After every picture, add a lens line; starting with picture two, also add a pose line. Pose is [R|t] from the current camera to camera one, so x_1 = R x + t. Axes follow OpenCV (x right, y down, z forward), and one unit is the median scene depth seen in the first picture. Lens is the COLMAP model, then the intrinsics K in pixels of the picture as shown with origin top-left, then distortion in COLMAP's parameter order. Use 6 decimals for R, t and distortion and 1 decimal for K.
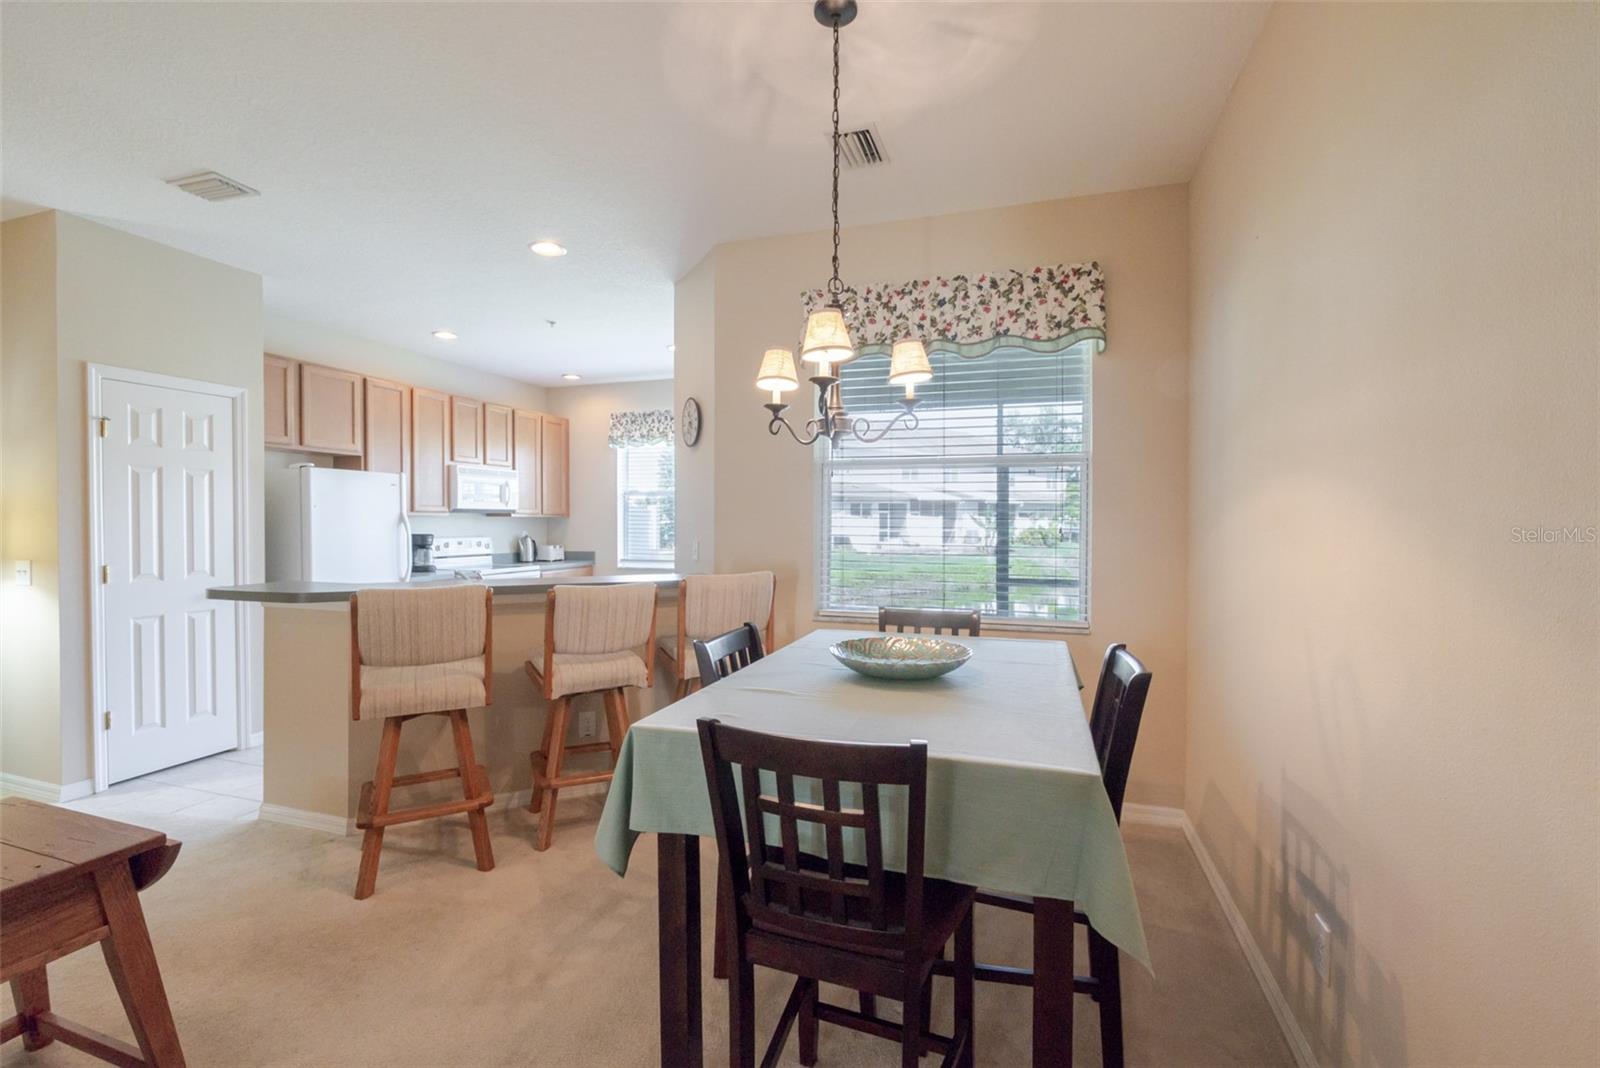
lens RADIAL K [[705.3, 0, 798.8], [0, 705.3, 530.1], [0, 0, 1]] dist [0.001196, 0.000803]
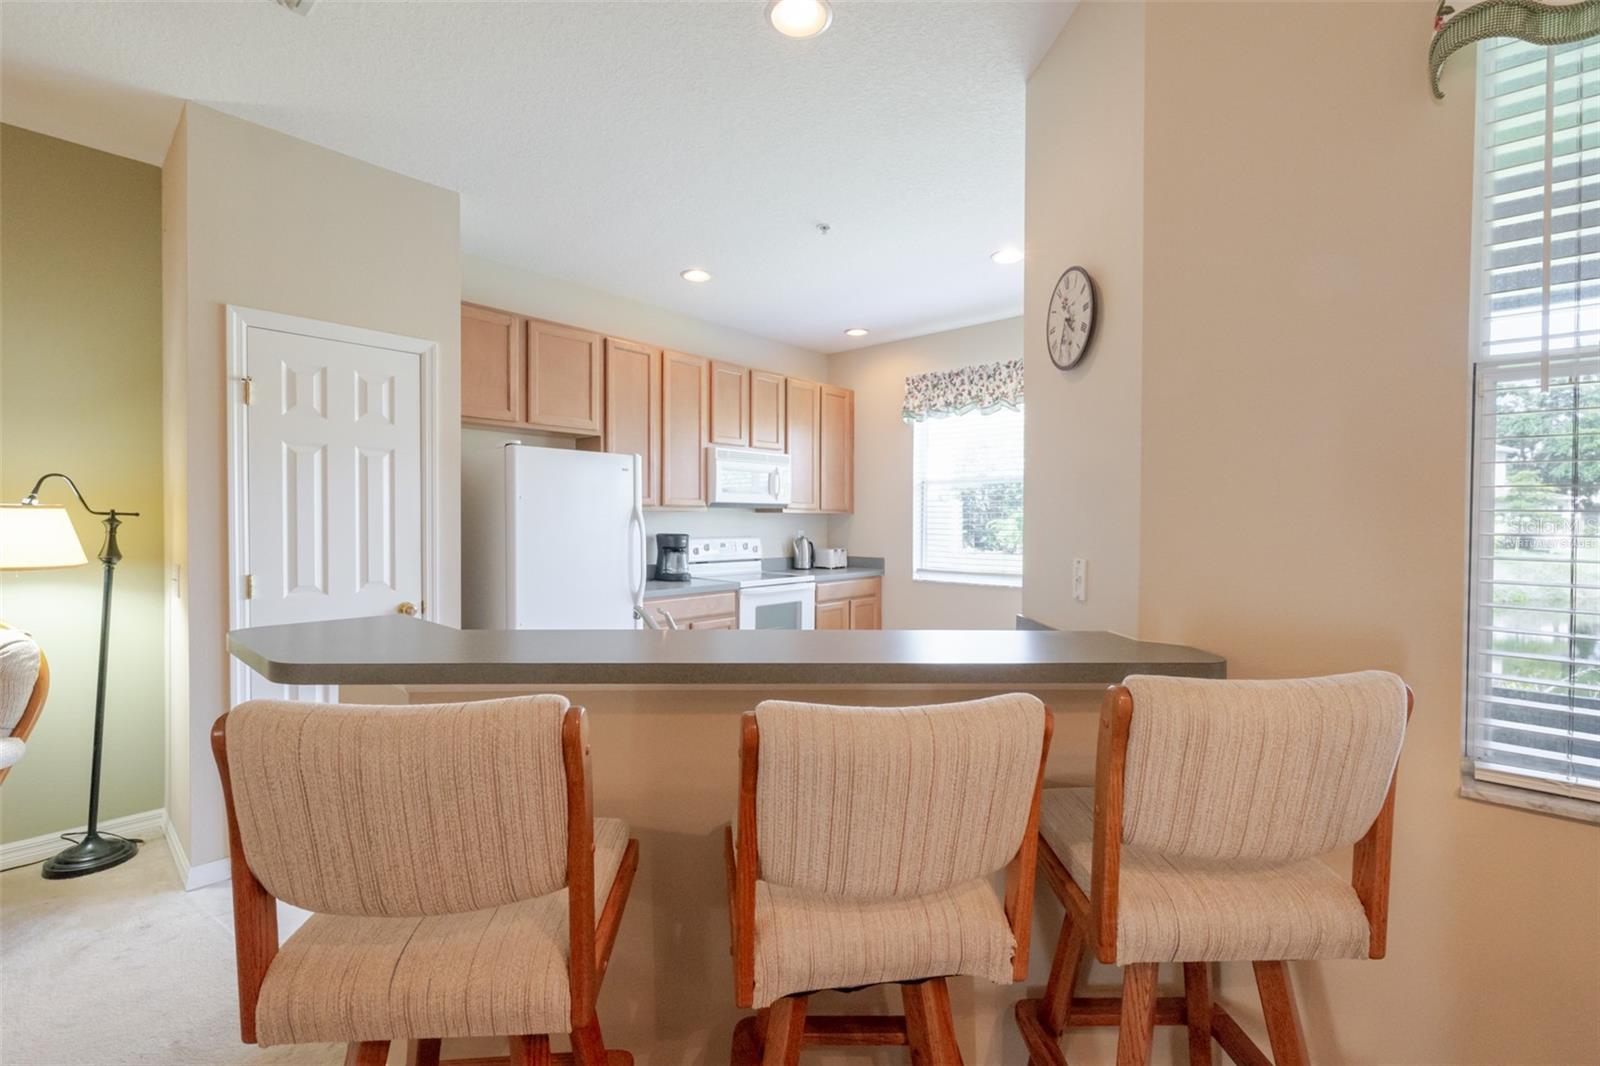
lens RADIAL K [[705.3, 0, 790.8], [0, 705.3, 520.8], [0, 0, 1]] dist [0.001196, 0.000803]
pose [[0.914405, 0.004592, -0.404774, -0.123775], [-0.008969, 0.999920, -0.008918, -0.004938], [0.404701, 0.011785, 0.914373, 0.444611]]
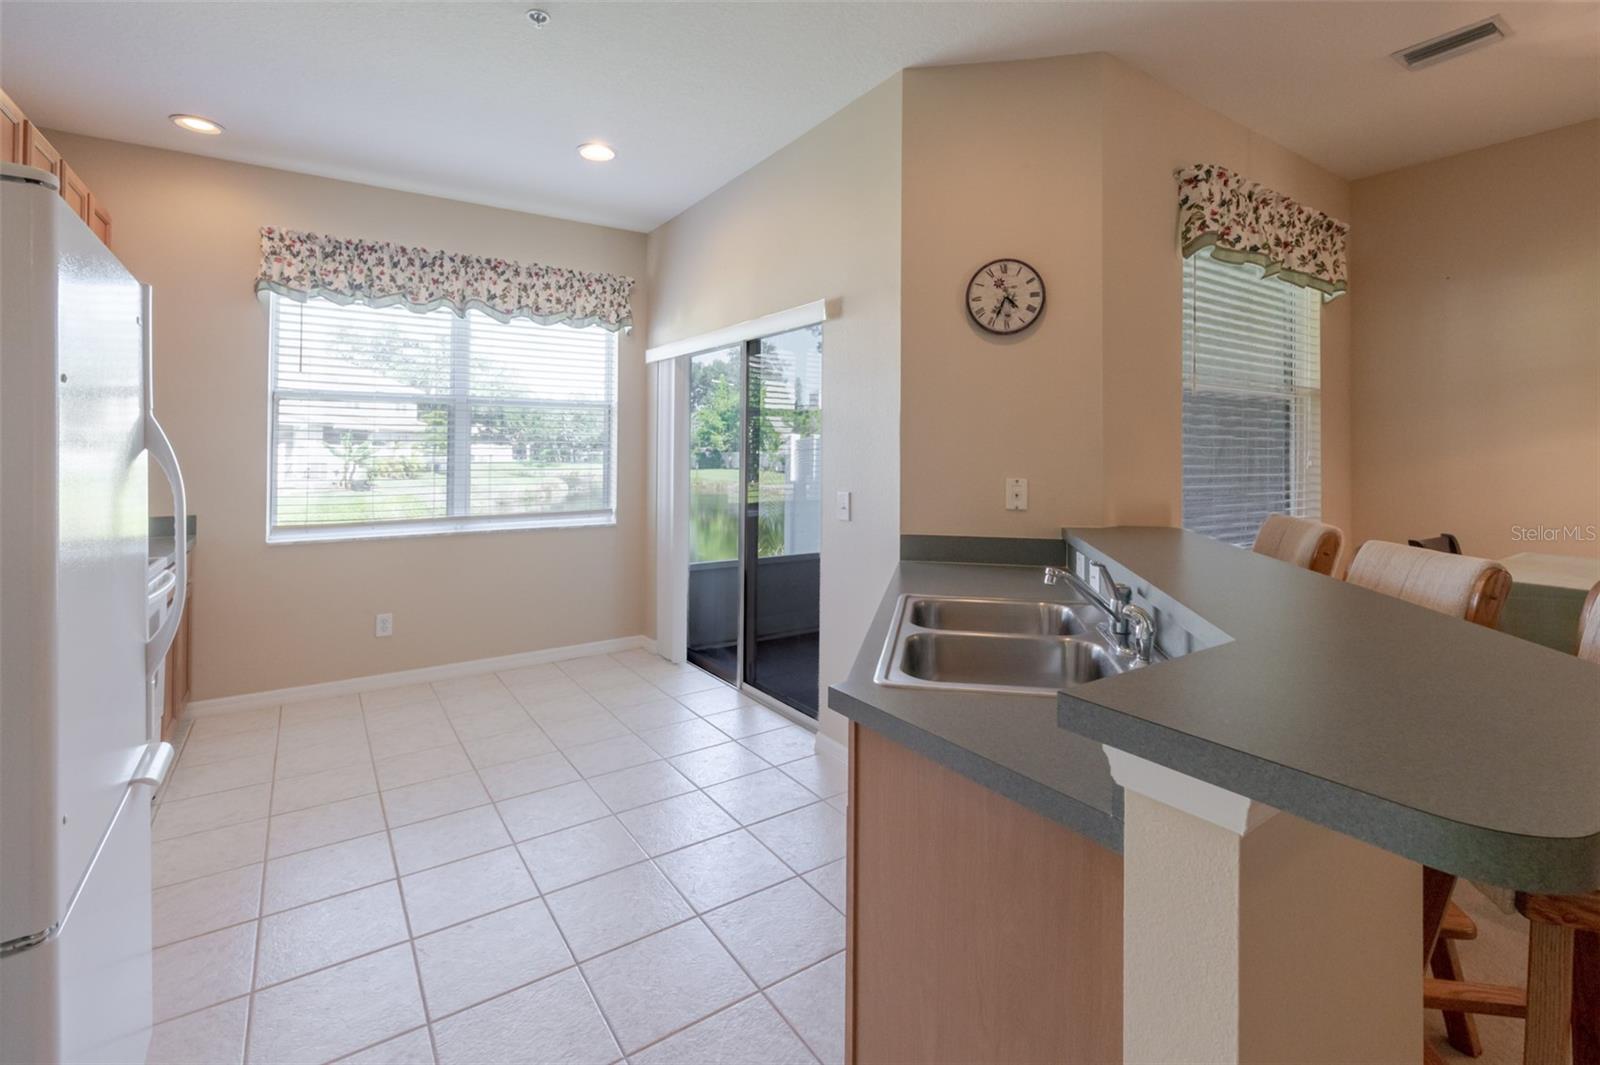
lens RADIAL K [[705.3, 0, 814.3], [0, 705.3, 453.9], [0, 0, 1]] dist [0.001196, 0.000803]
pose [[0.598013, -0.005536, 0.801468, -0.742541], [0.011592, 0.999931, -0.001743, -0.007918], [-0.801403, 0.010333, 0.598036, 0.712983]]
